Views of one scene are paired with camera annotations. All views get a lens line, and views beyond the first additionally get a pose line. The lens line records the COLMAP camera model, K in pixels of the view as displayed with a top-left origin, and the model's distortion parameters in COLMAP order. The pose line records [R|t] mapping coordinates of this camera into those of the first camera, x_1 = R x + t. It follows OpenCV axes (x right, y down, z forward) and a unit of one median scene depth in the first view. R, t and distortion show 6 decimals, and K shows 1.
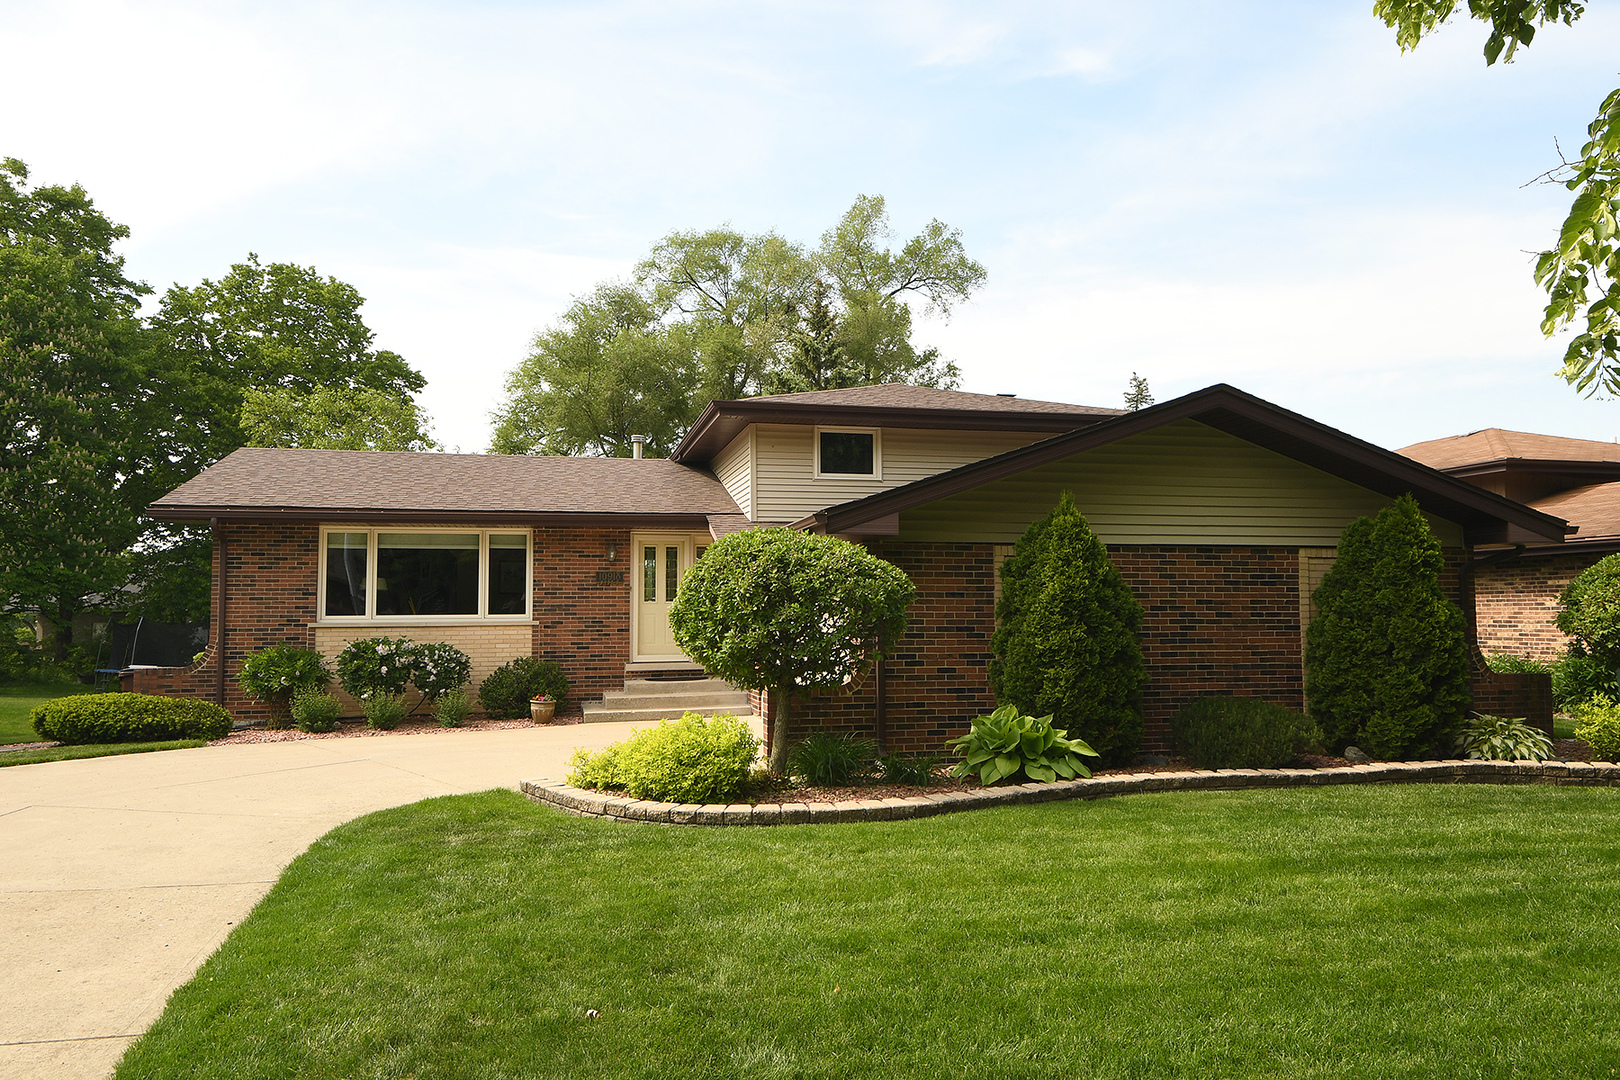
lens RADIAL K [[1114.4, 0, 805.9], [0, 1114.4, 535.6], [0, 0, 1]] dist [0.021594, -0.020147]
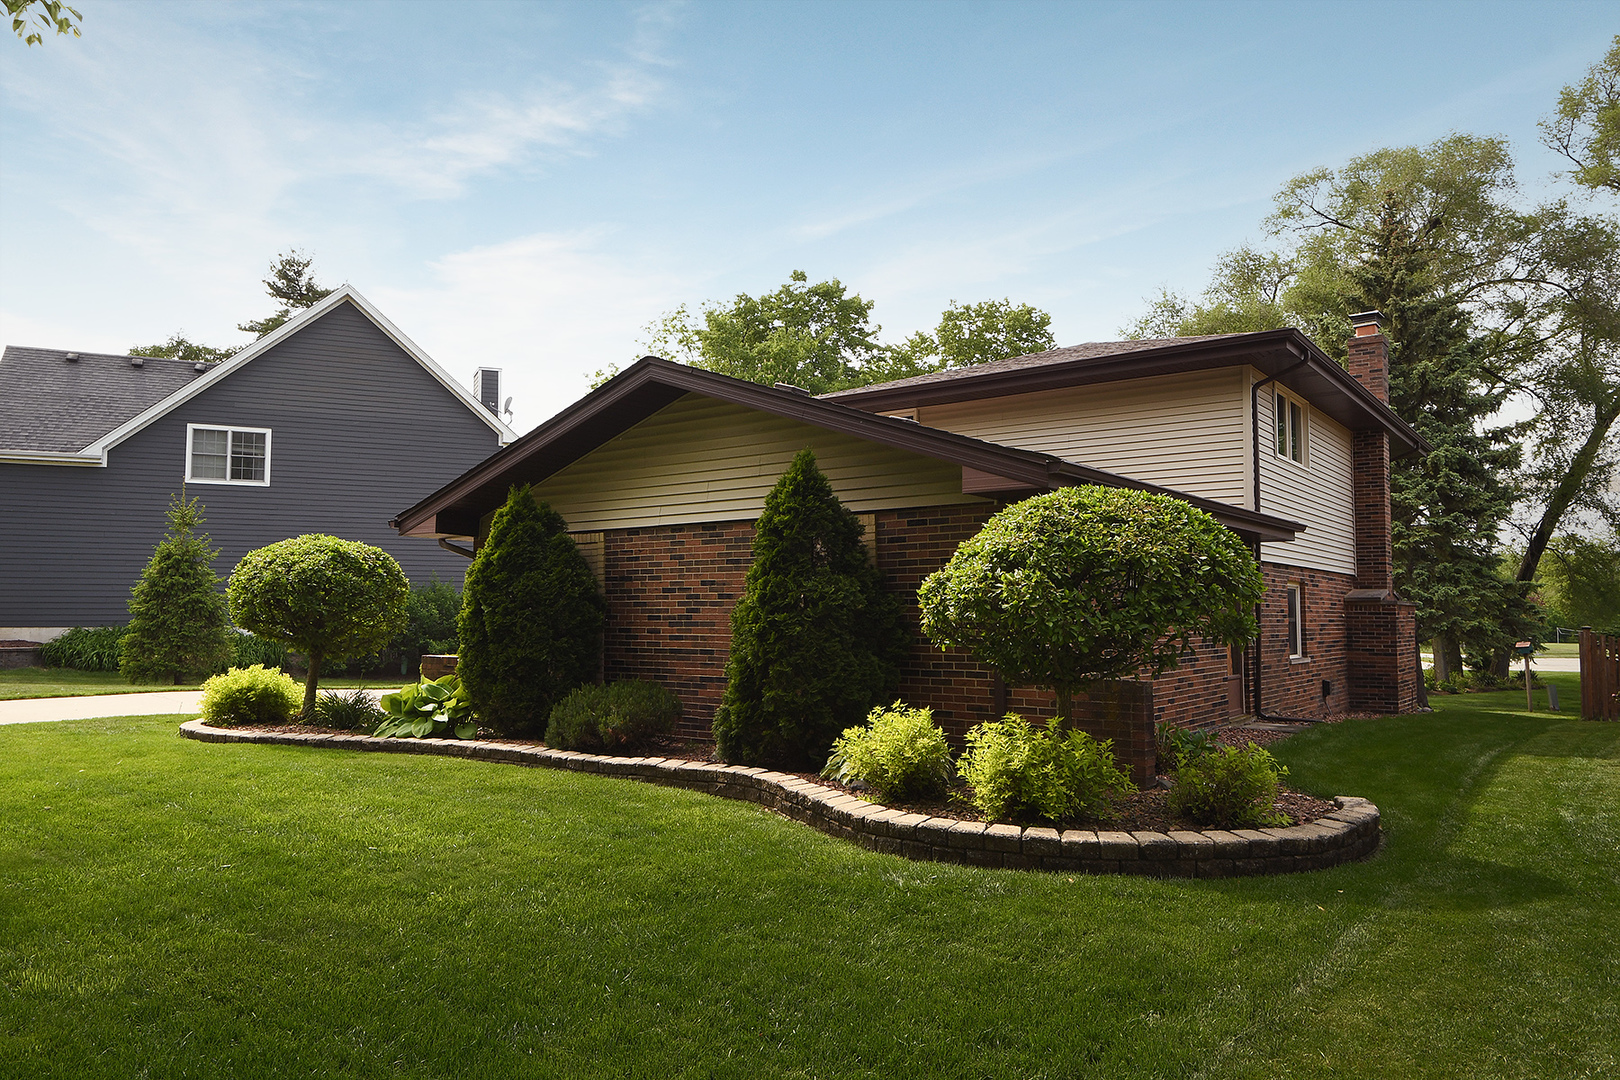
lens RADIAL K [[1114.4, 0, 798.5], [0, 1114.4, 547.7], [0, 0, 1]] dist [0.021594, -0.020147]
pose [[0.644020, -0.042829, -0.763809, 1.116970], [0.052671, 0.998545, -0.011581, 0.044461], [0.763193, -0.032772, 0.645338, 0.453003]]
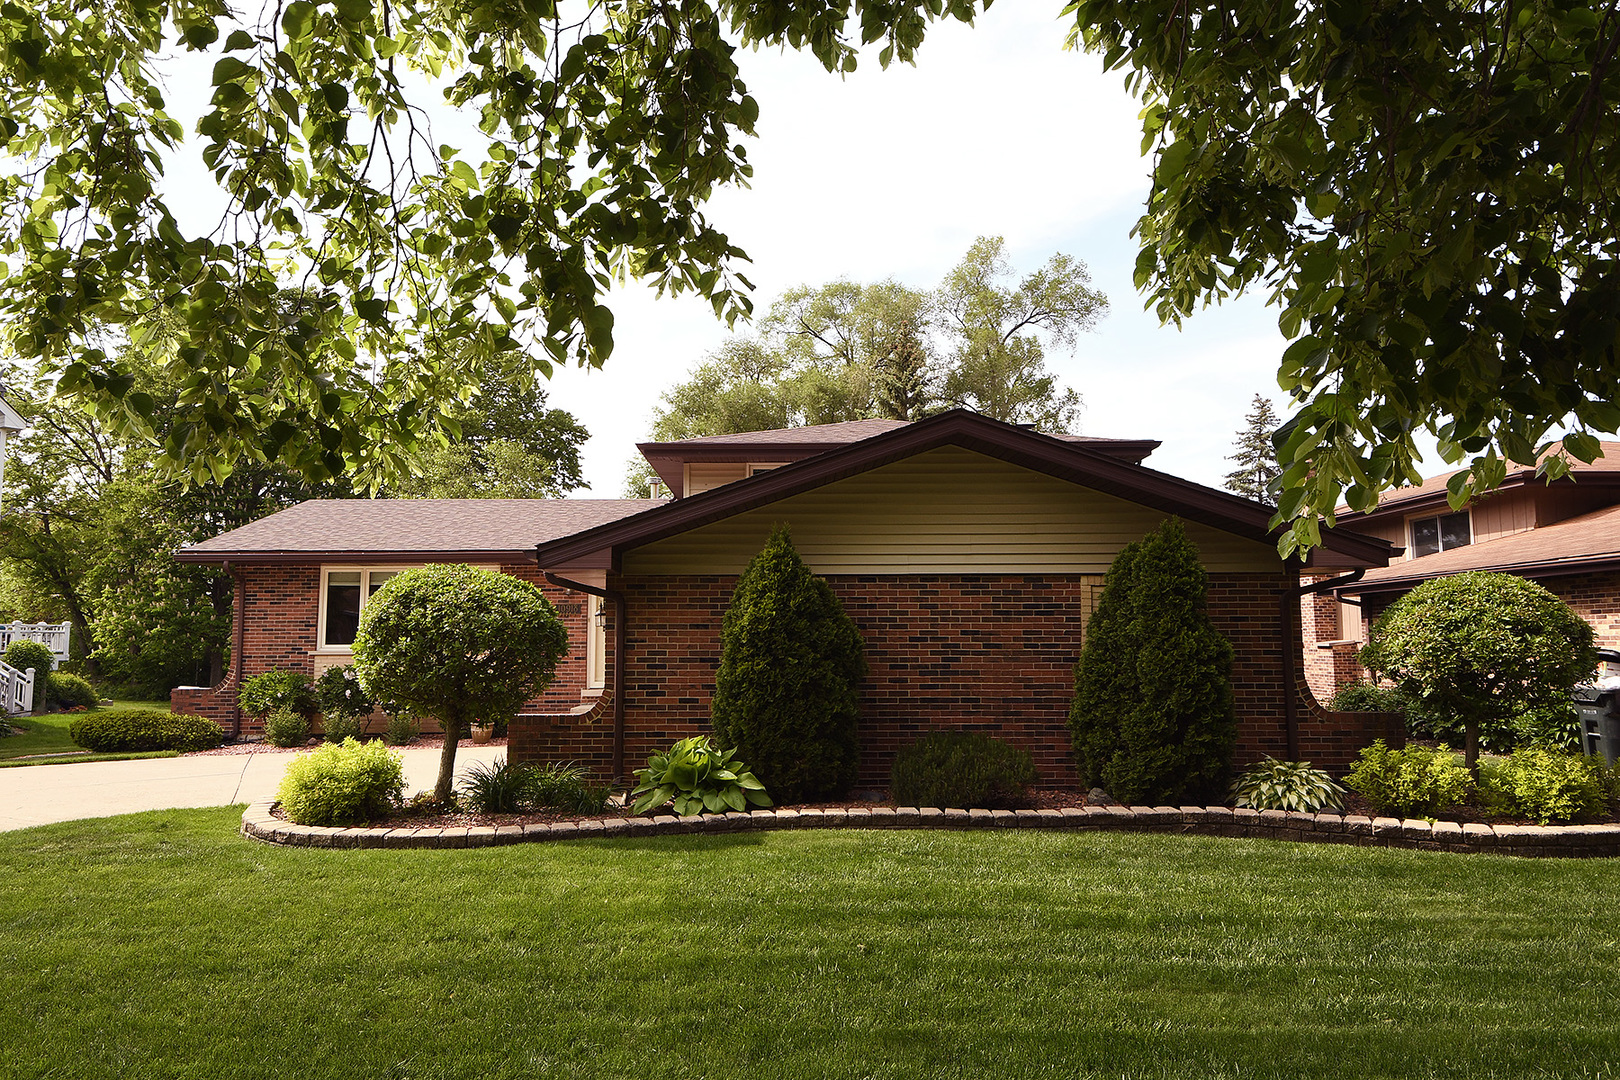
lens RADIAL K [[1048.3, 0, 801.6], [0, 1048.3, 536.9], [0, 0, 1]] dist [0.019815, -0.010195]
pose [[0.974189, -0.021923, -0.224666, 0.418725], [0.015633, 0.999435, -0.029738, 0.001051], [0.225191, 0.025458, 0.973982, 0.078589]]
